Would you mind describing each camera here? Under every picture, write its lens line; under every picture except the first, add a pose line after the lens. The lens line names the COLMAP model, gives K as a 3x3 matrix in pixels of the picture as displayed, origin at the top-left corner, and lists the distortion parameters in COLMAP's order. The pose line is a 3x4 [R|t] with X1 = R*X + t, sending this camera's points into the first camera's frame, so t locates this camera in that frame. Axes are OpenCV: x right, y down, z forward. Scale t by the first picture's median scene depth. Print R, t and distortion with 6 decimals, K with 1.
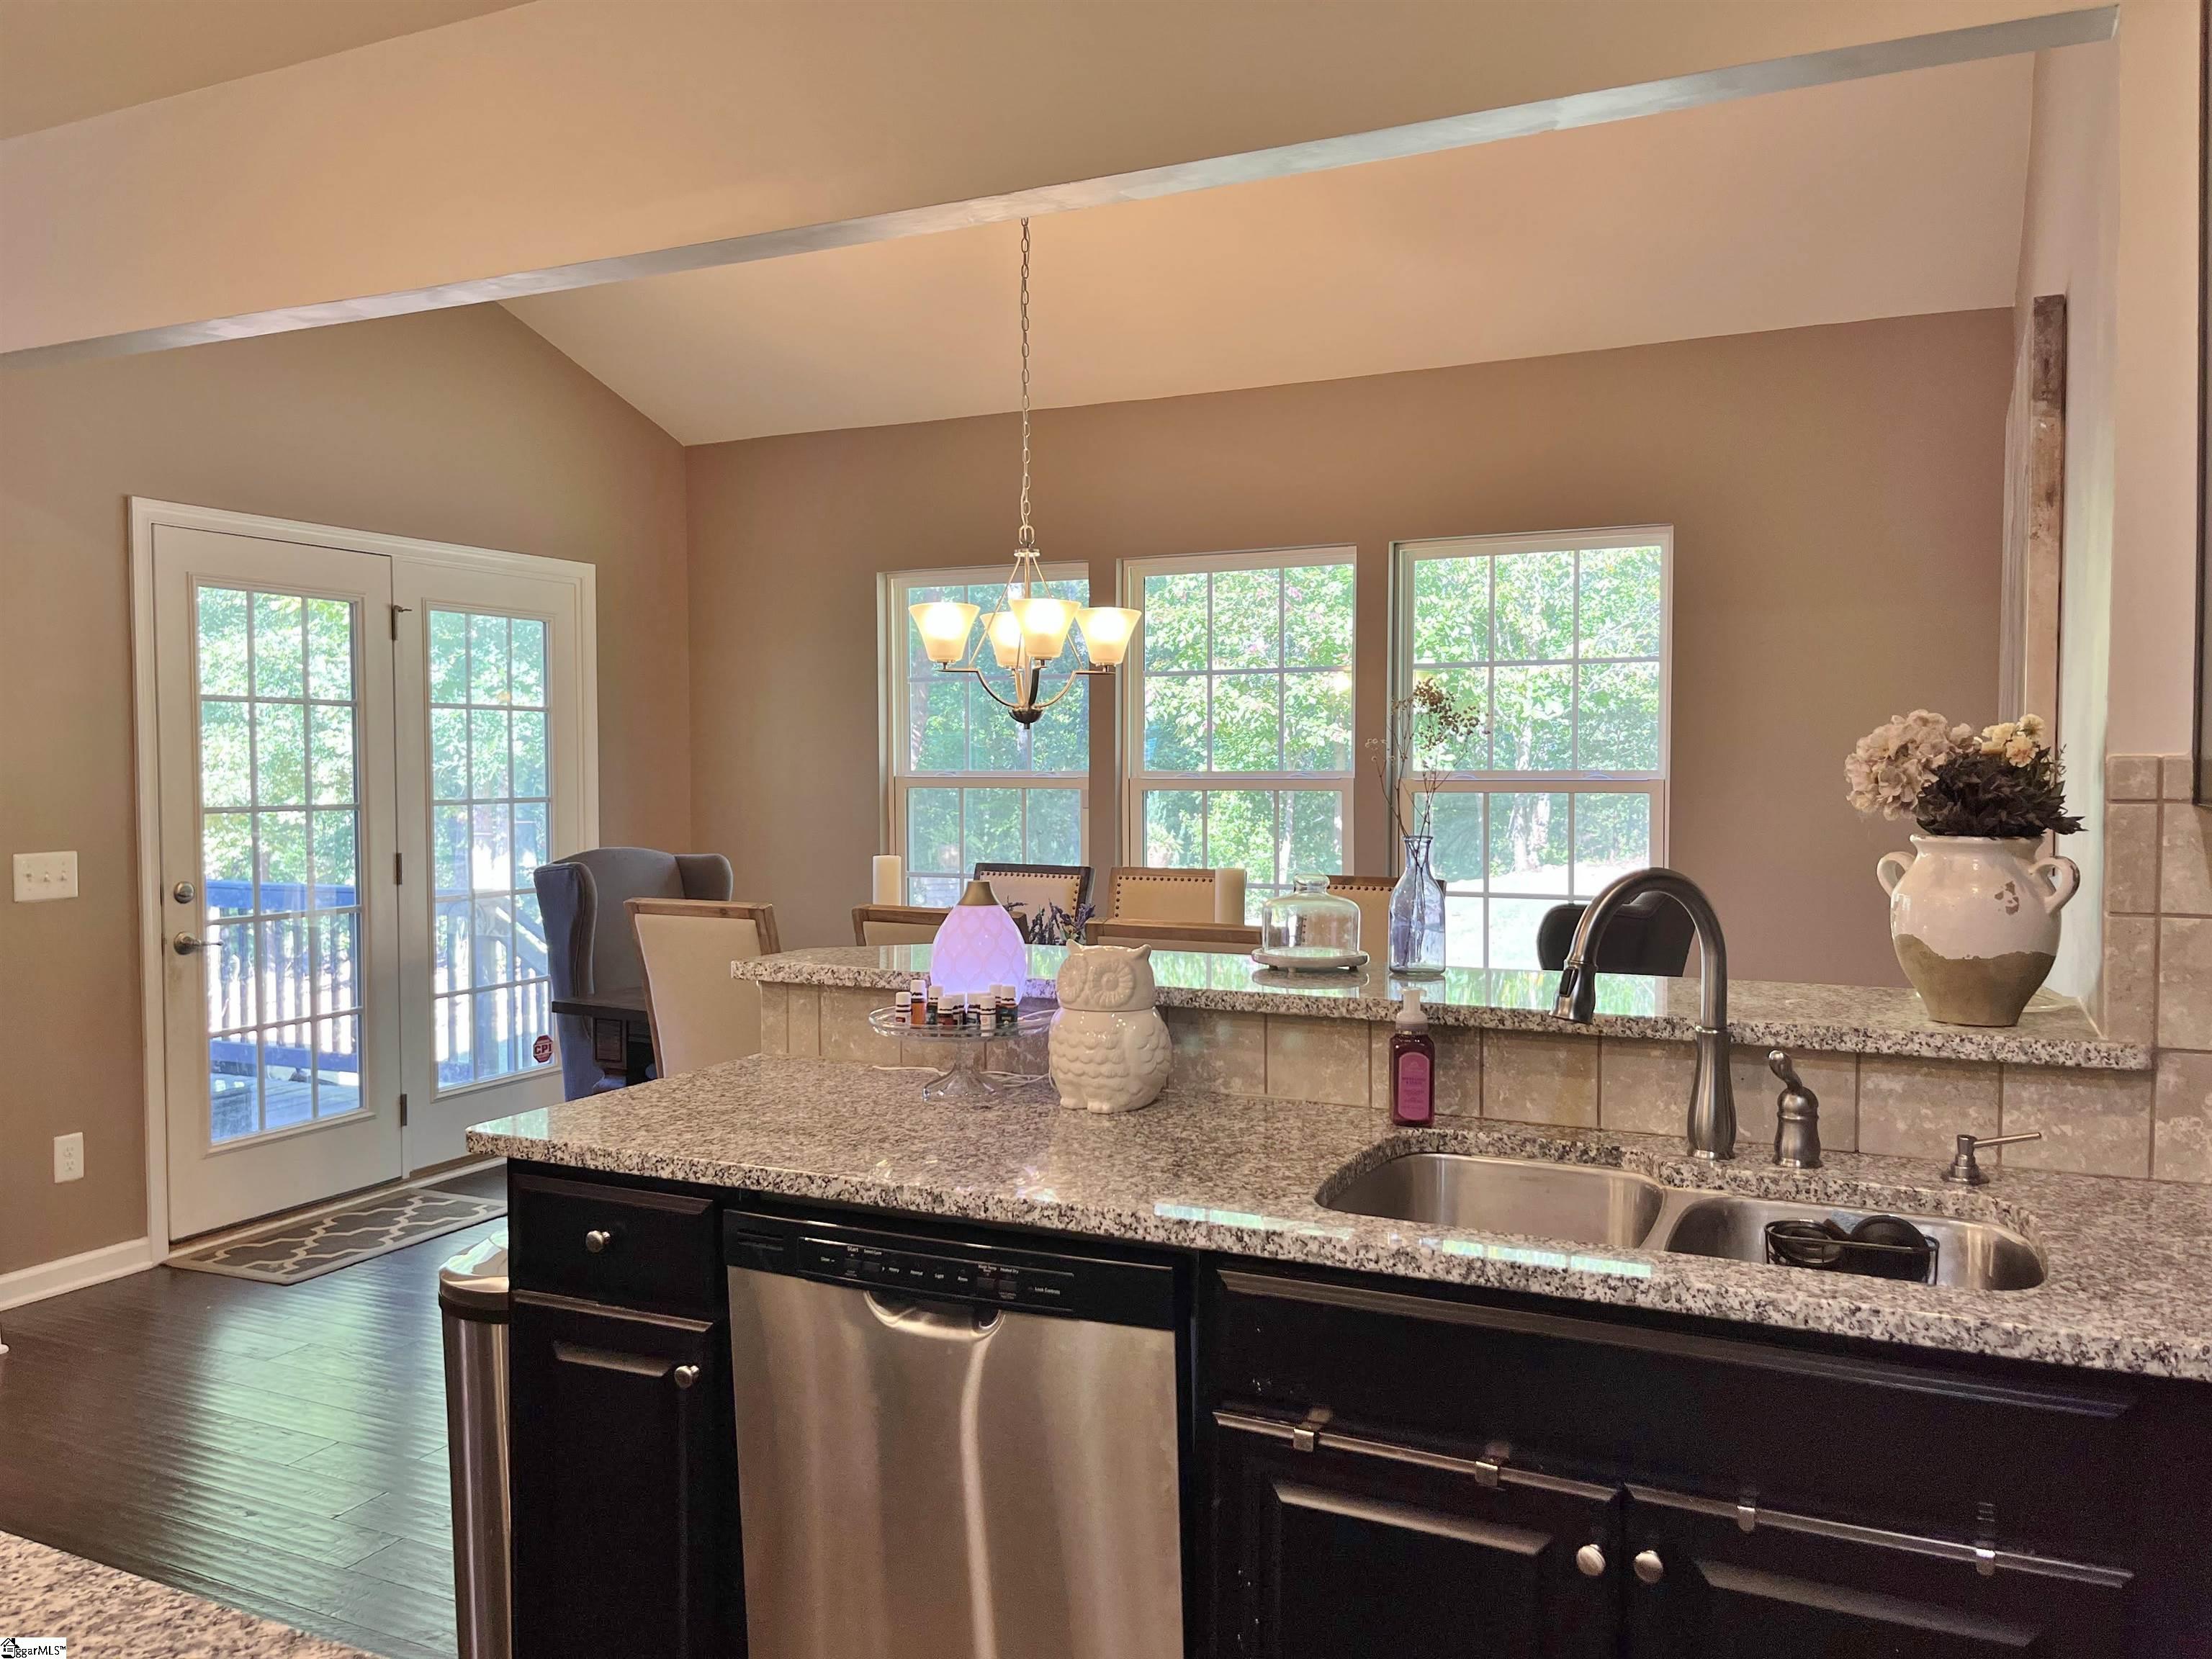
lens RADIAL K [[1671.7, 0, 1111.2], [0, 1671.7, 831.7], [0, 0, 1]] dist [0.056671, -0.092276]
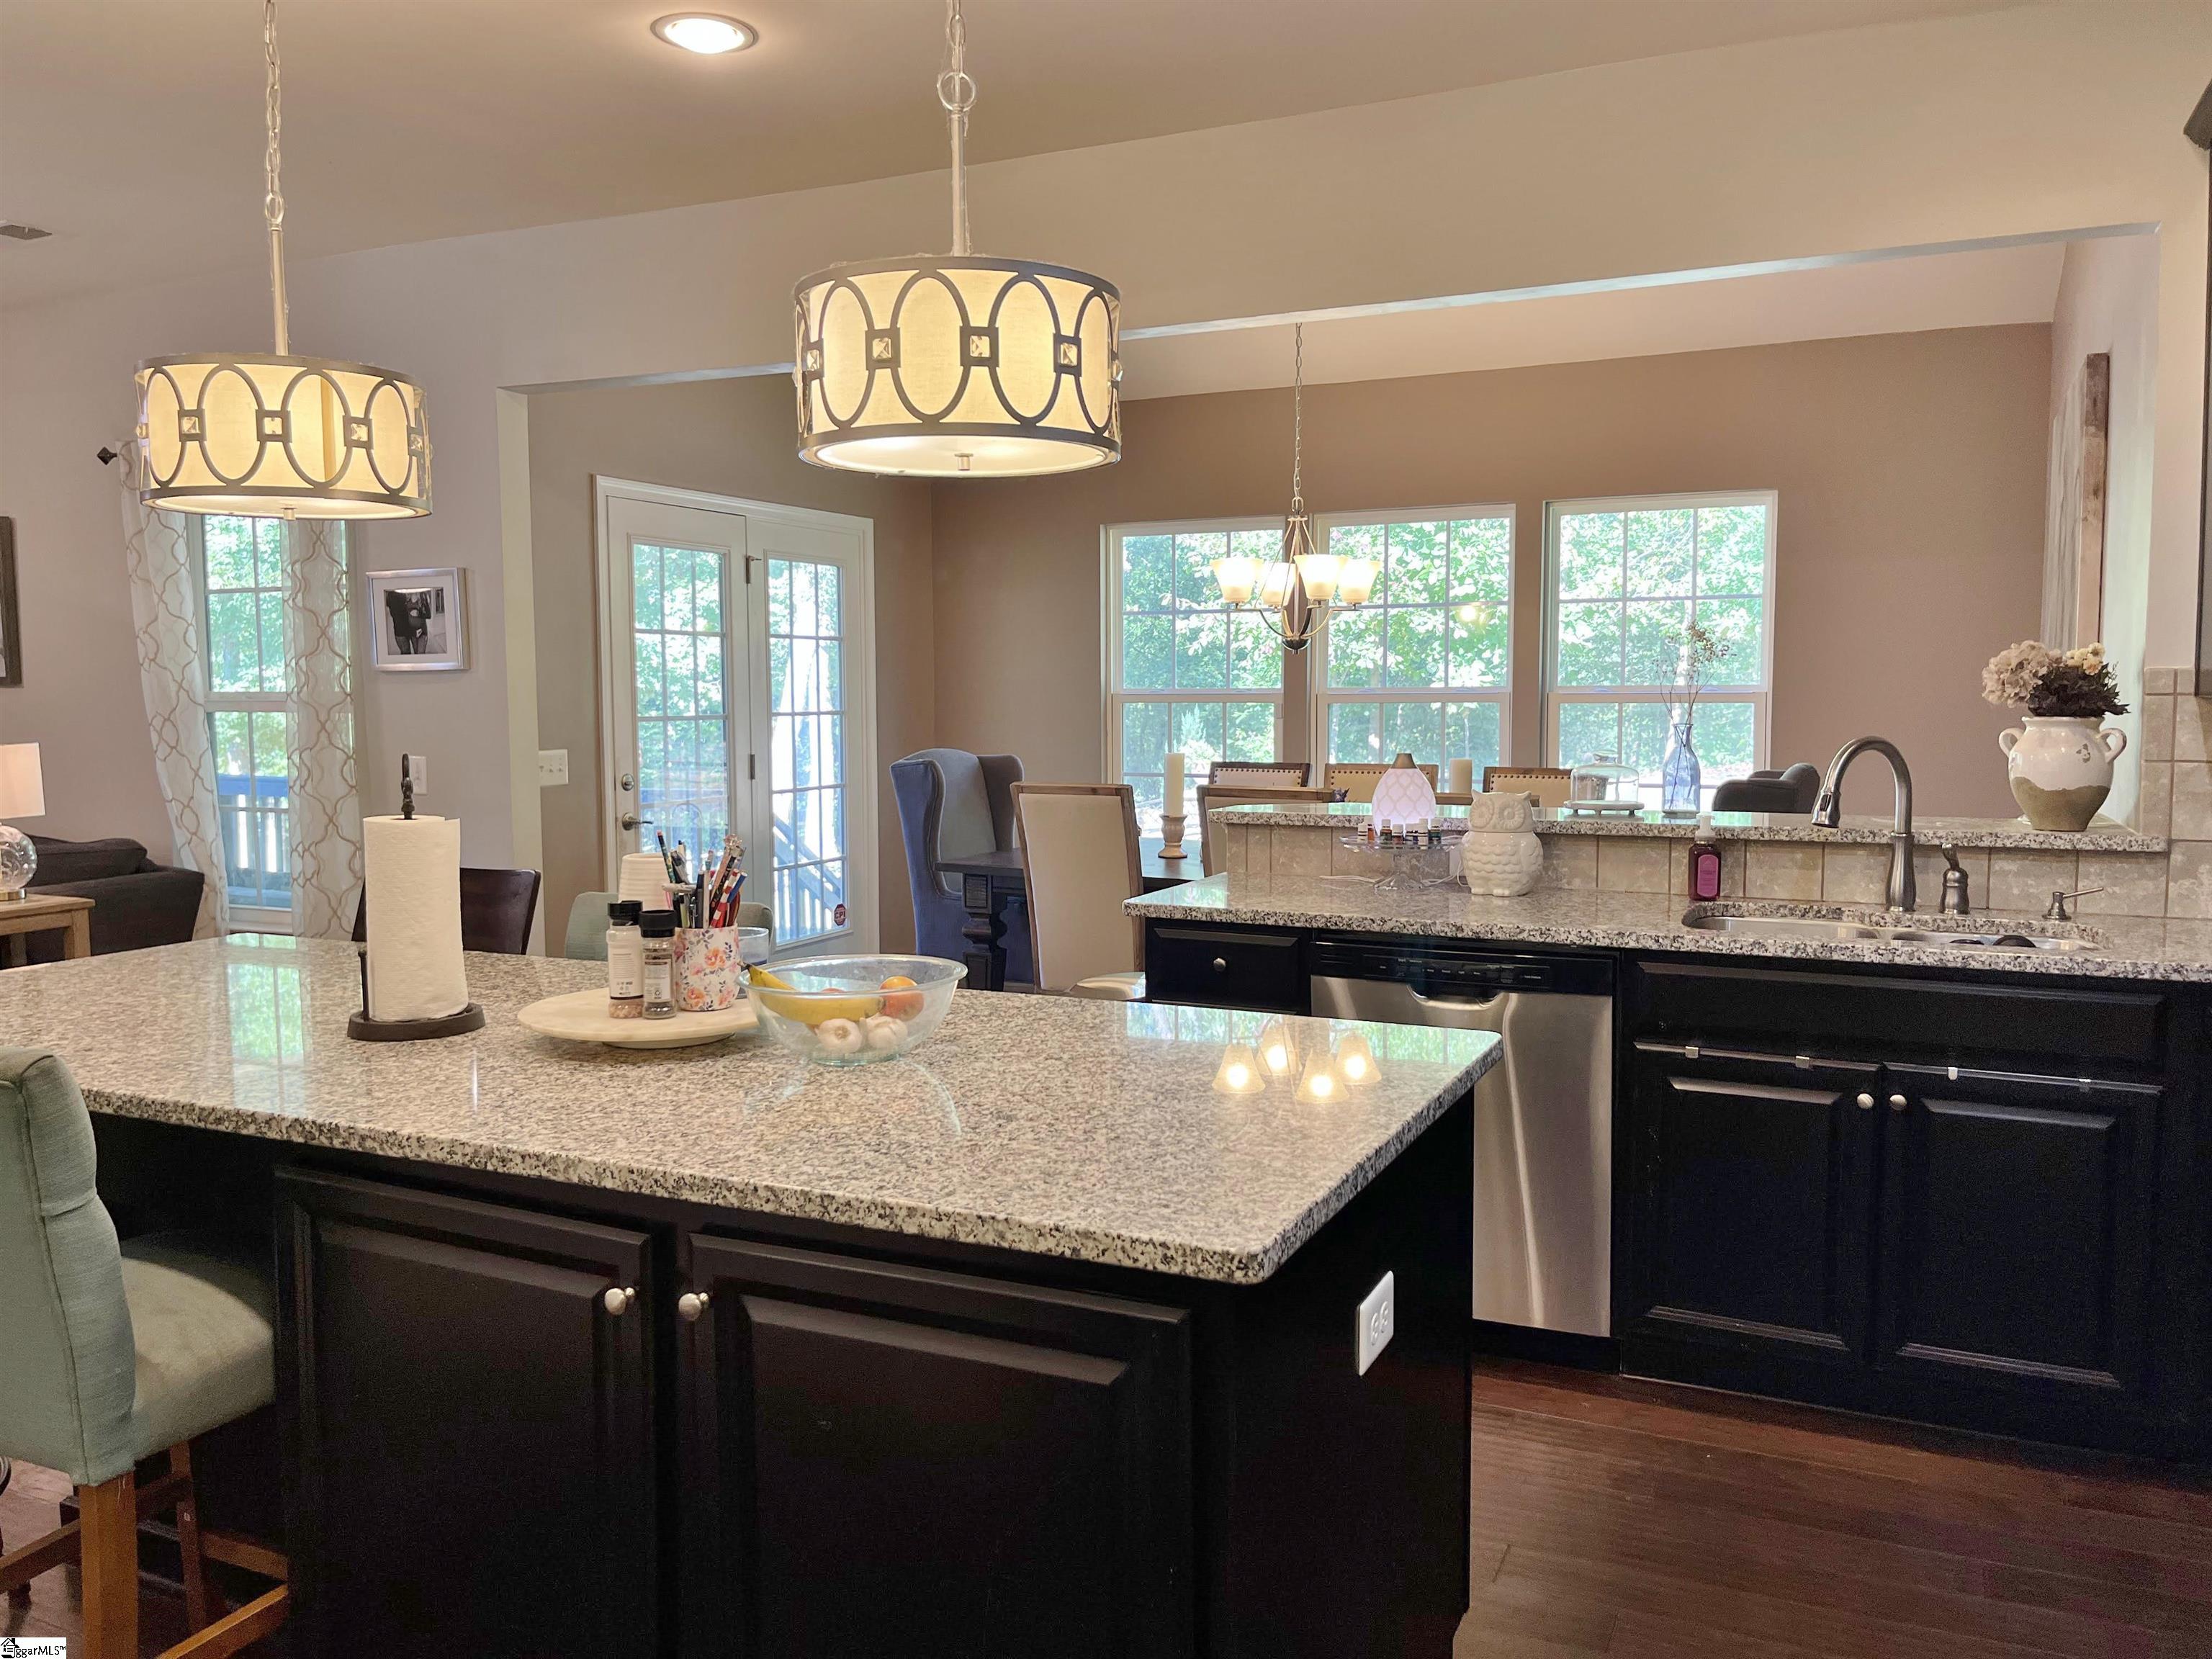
lens RADIAL K [[1672.1, 0, 1103.3], [0, 1672.1, 811.4], [0, 0, 1]] dist [0.063971, -0.097482]
pose [[0.999976, -0.002885, 0.006265, -0.438155], [0.002674, 0.999440, 0.033350, 0.037232], [-0.006358, -0.033333, 0.999424, -0.652361]]
